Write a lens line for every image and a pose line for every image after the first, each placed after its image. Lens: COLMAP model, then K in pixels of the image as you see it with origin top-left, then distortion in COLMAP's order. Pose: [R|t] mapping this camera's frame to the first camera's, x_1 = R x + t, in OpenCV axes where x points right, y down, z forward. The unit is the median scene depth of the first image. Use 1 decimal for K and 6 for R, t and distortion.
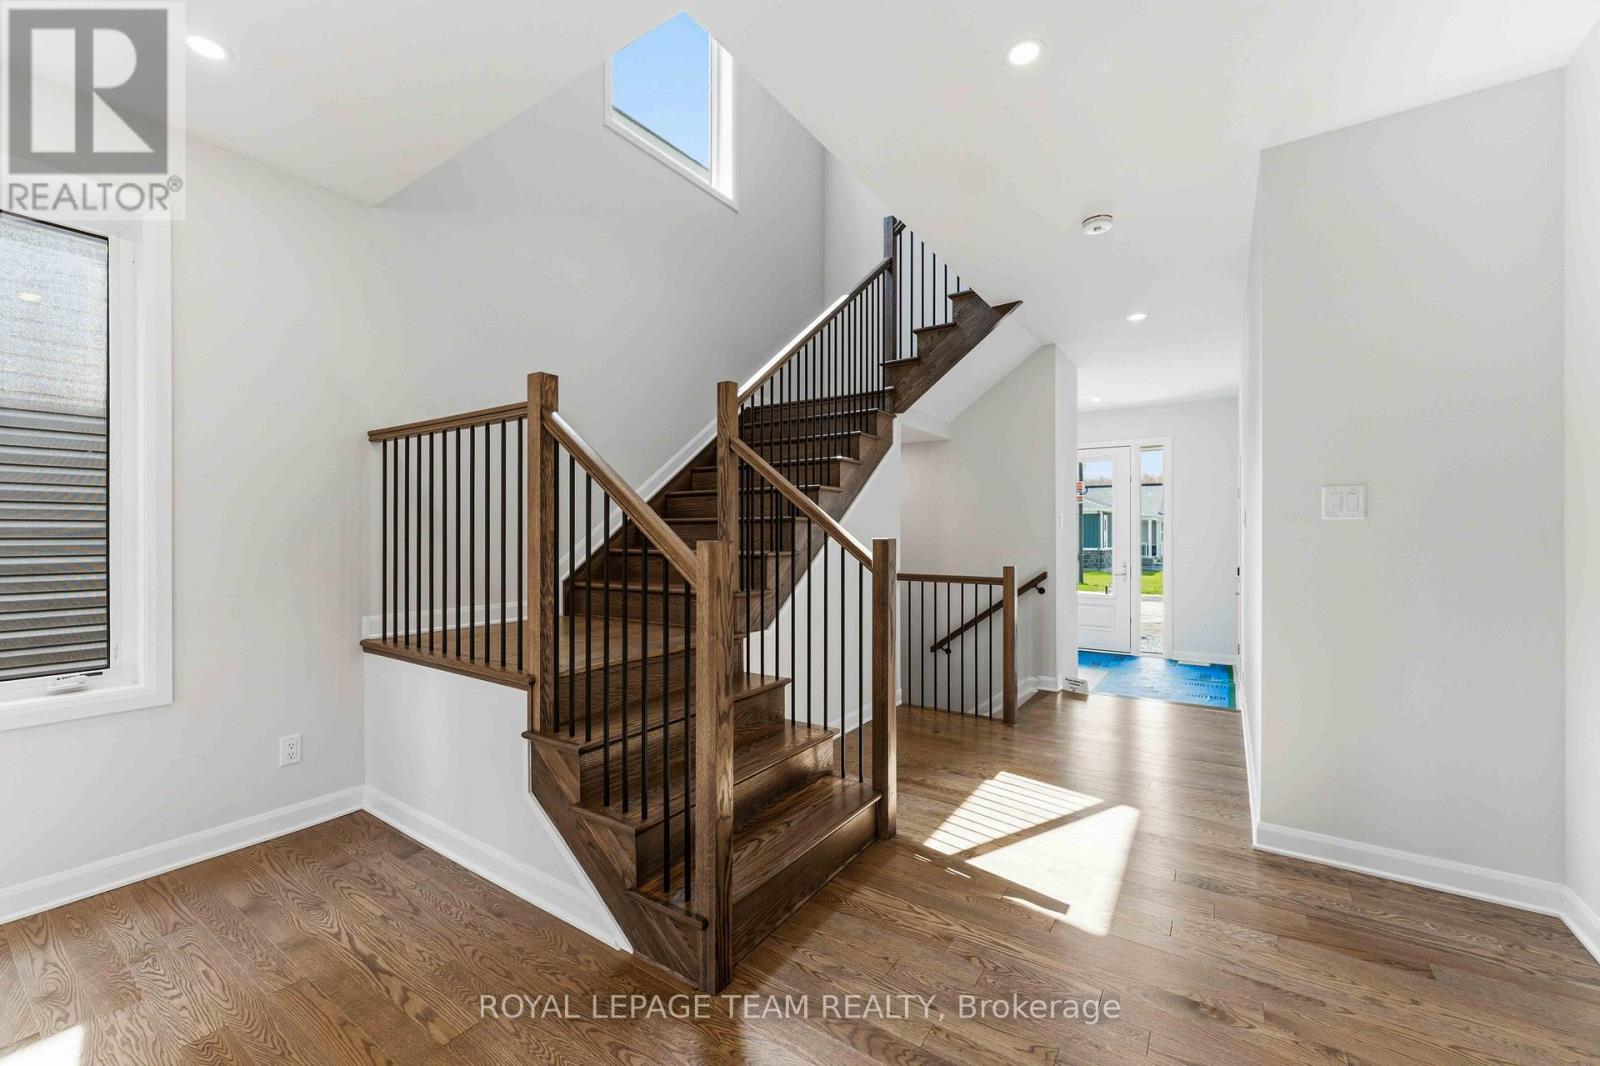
lens RADIAL K [[633.5, 0, 800.0], [0, 633.5, 533.0], [0, 0, 1]] dist [0.002335, 0.000265]
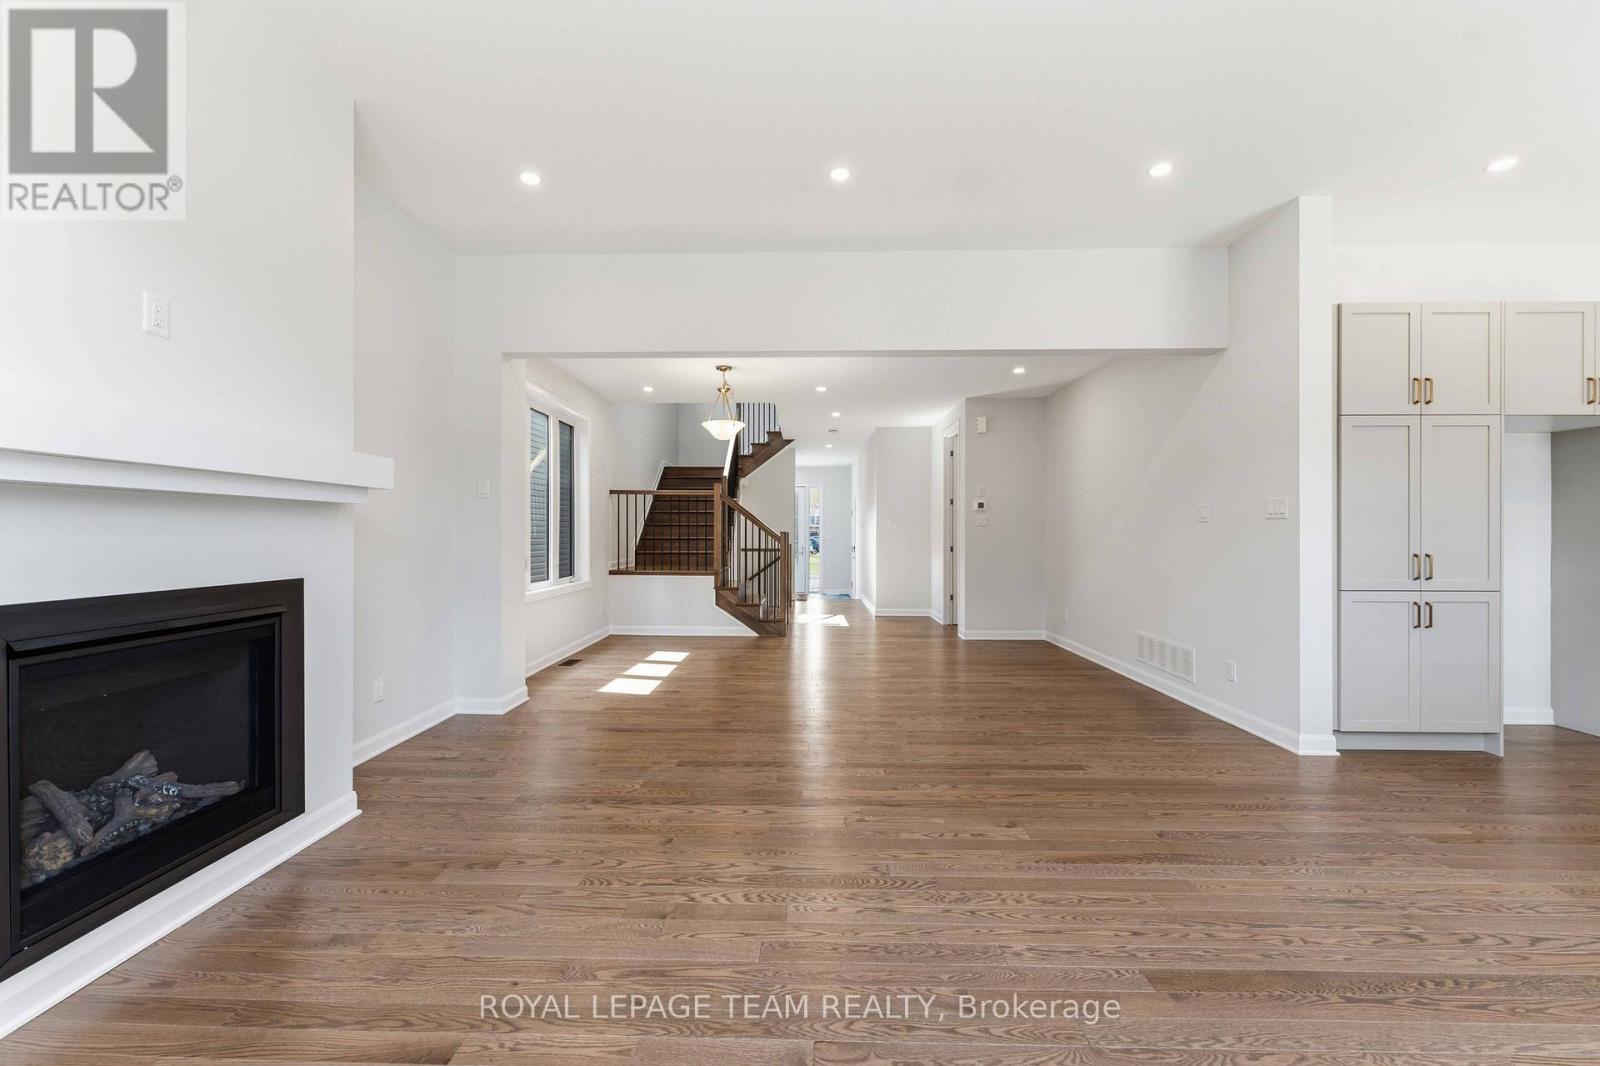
lens RADIAL K [[633.5, 0, 800.0], [0, 633.5, 533.0], [0, 0, 1]] dist [0.002335, 0.000265]
pose [[0.837283, 0.001179, 0.546769, -1.861137], [-0.008170, 0.999913, 0.010354, -0.026936], [-0.546709, -0.013136, 0.837219, -2.091854]]
